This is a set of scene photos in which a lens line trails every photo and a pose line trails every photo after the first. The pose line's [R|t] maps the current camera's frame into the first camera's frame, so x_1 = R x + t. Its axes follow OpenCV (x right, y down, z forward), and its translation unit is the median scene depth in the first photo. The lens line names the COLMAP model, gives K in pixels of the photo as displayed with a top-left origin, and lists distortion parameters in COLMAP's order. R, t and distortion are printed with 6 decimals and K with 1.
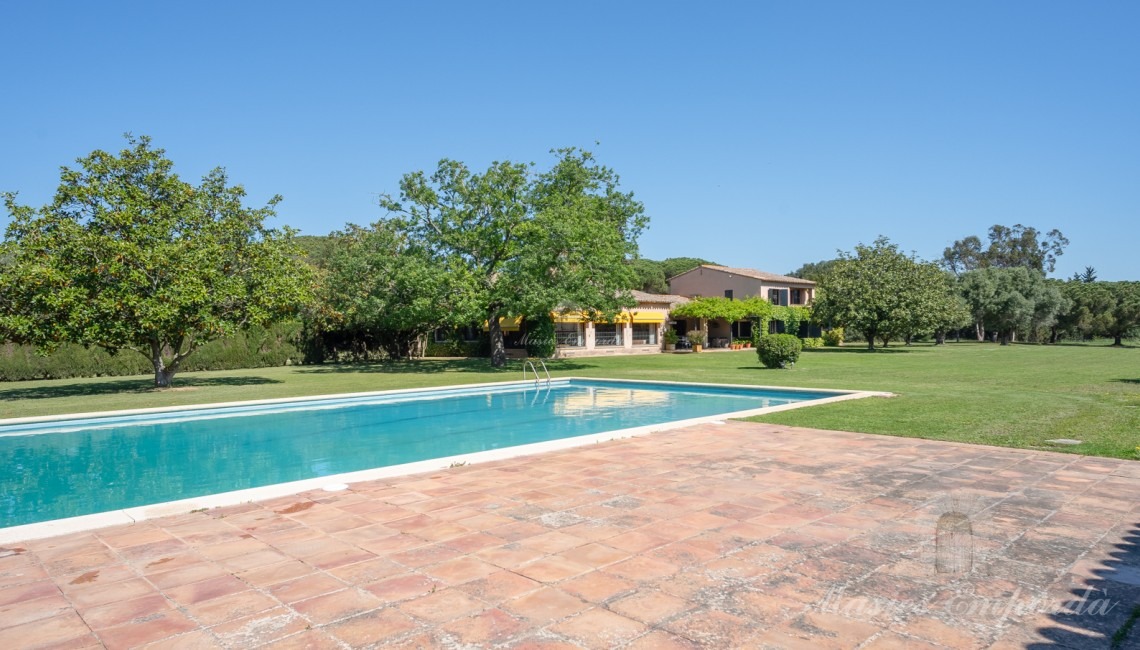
lens RADIAL K [[679.0, 0, 570.0], [0, 679.0, 325.0], [0, 0, 1]] dist [0.109691, 0.000013]
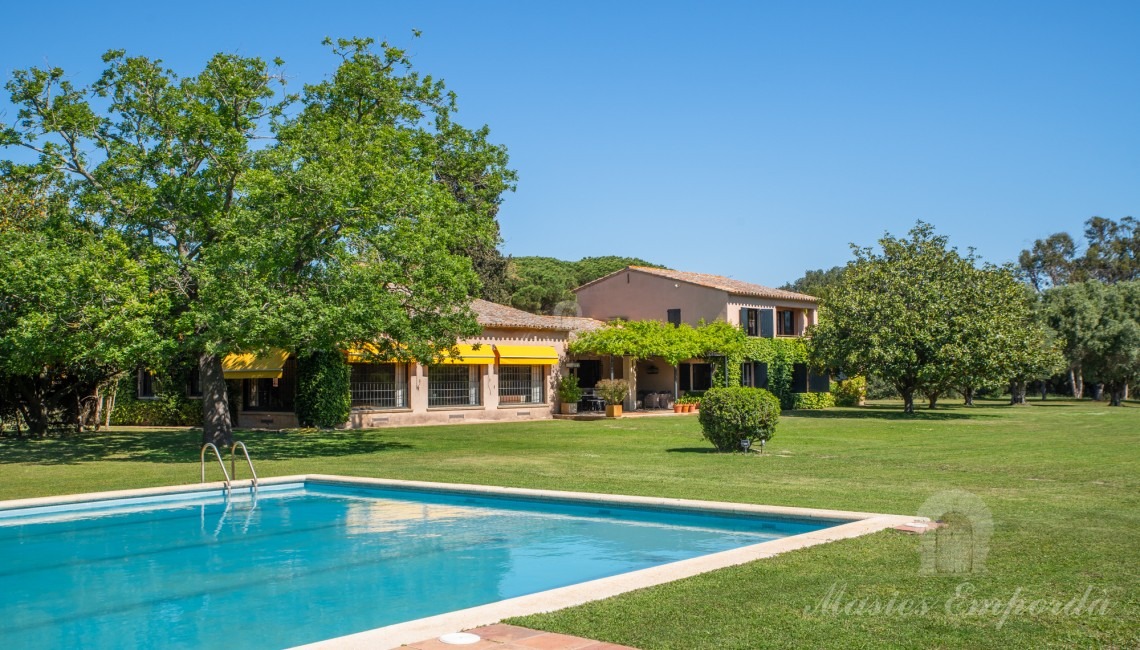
lens RADIAL K [[1059.6, 0, 551.7], [0, 1059.6, 310.7], [0, 0, 1]] dist [0.055832, 0.122394]
pose [[0.996807, 0.009942, 0.079226, 0.061669], [-0.005642, 0.998508, -0.054316, -0.000507], [-0.079648, 0.053696, 0.995376, 0.119961]]
